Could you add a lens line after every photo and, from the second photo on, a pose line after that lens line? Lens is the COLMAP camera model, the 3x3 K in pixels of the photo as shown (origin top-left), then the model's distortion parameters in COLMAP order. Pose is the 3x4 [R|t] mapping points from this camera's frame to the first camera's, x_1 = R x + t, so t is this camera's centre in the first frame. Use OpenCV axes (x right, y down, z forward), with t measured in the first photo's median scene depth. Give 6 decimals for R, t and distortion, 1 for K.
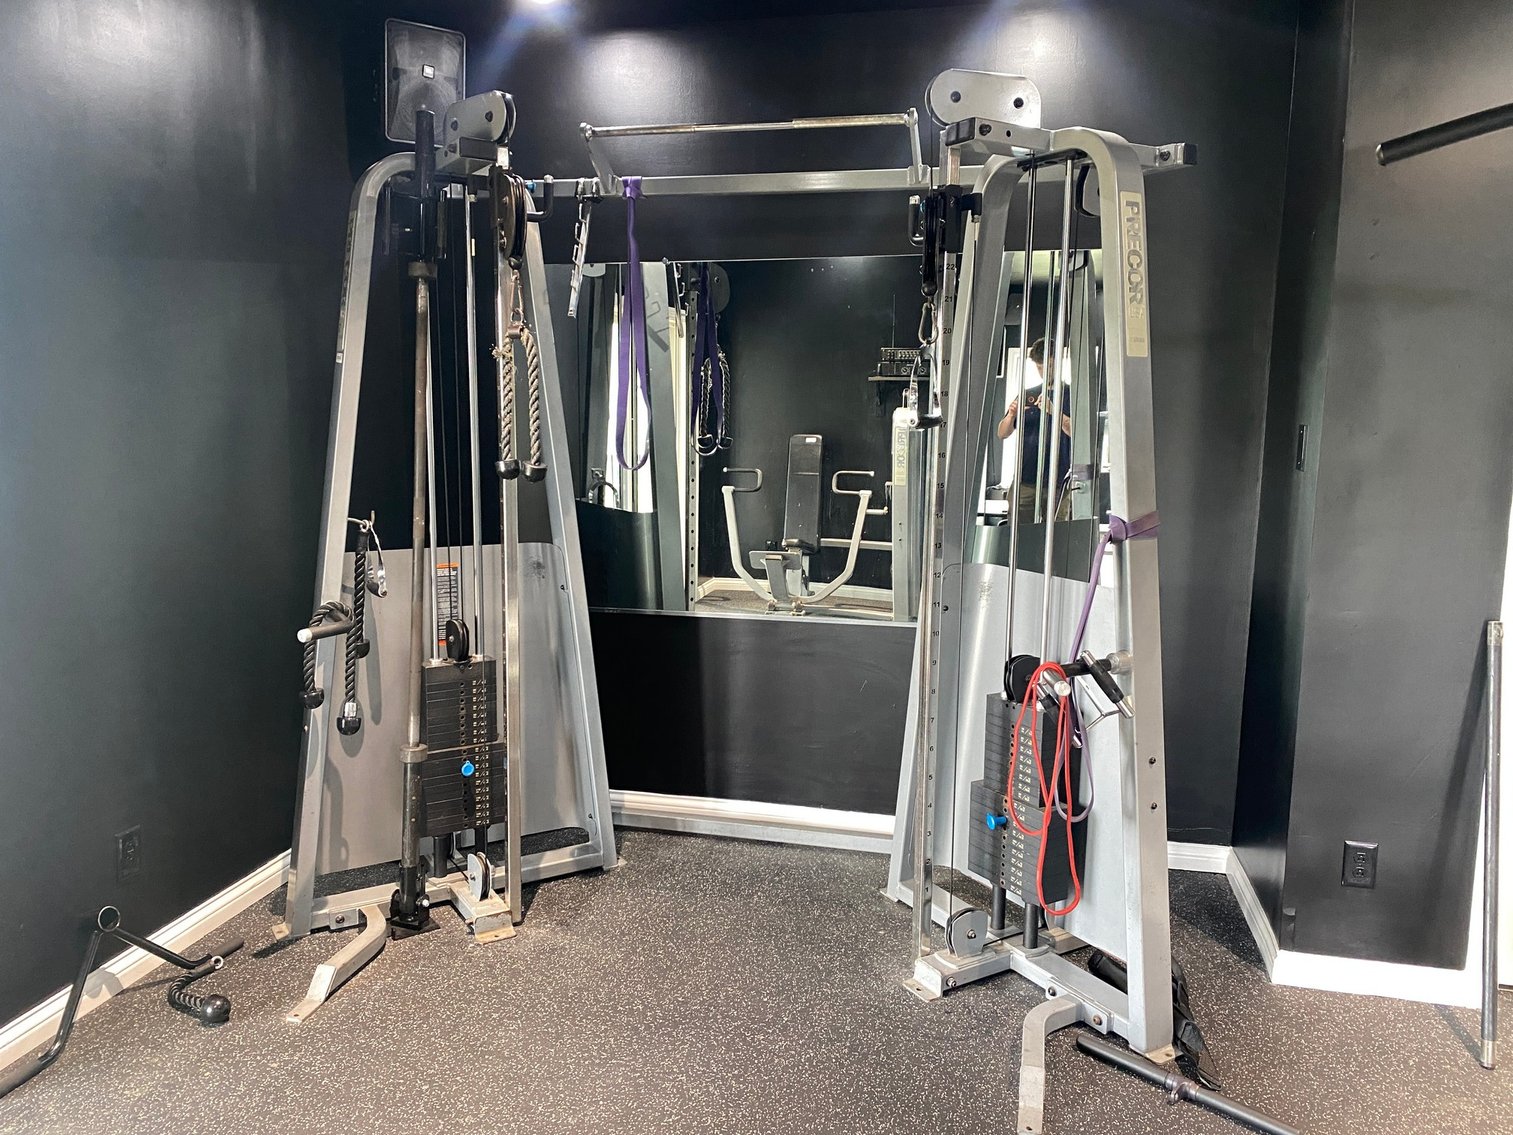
lens RADIAL K [[1157.5, 0, 755.4], [0, 1157.5, 563.8], [0, 0, 1]] dist [-0.002490, -0.005552]
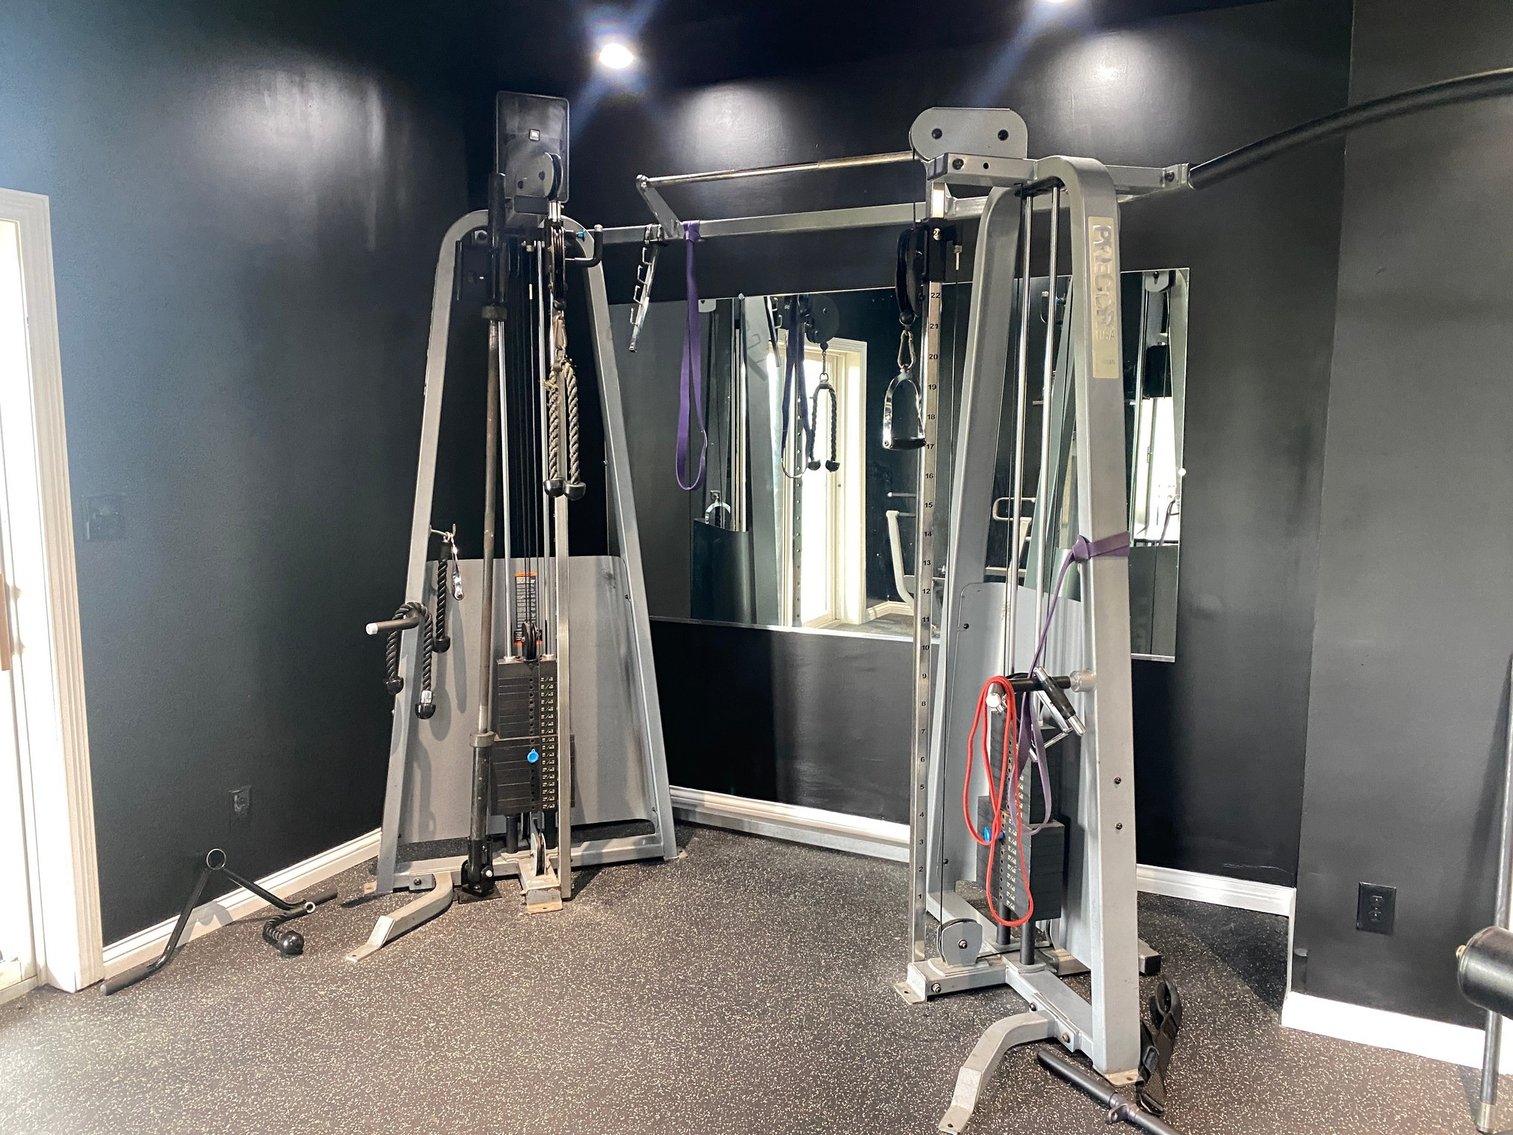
lens RADIAL K [[1157.5, 0, 758.9], [0, 1157.5, 571.6], [0, 0, 1]] dist [-0.002490, -0.005552]
pose [[0.973683, 0.021635, -0.226876, 0.229625], [-0.025712, 0.999556, -0.015034, 0.010740], [0.226450, 0.020472, 0.973808, -0.042524]]
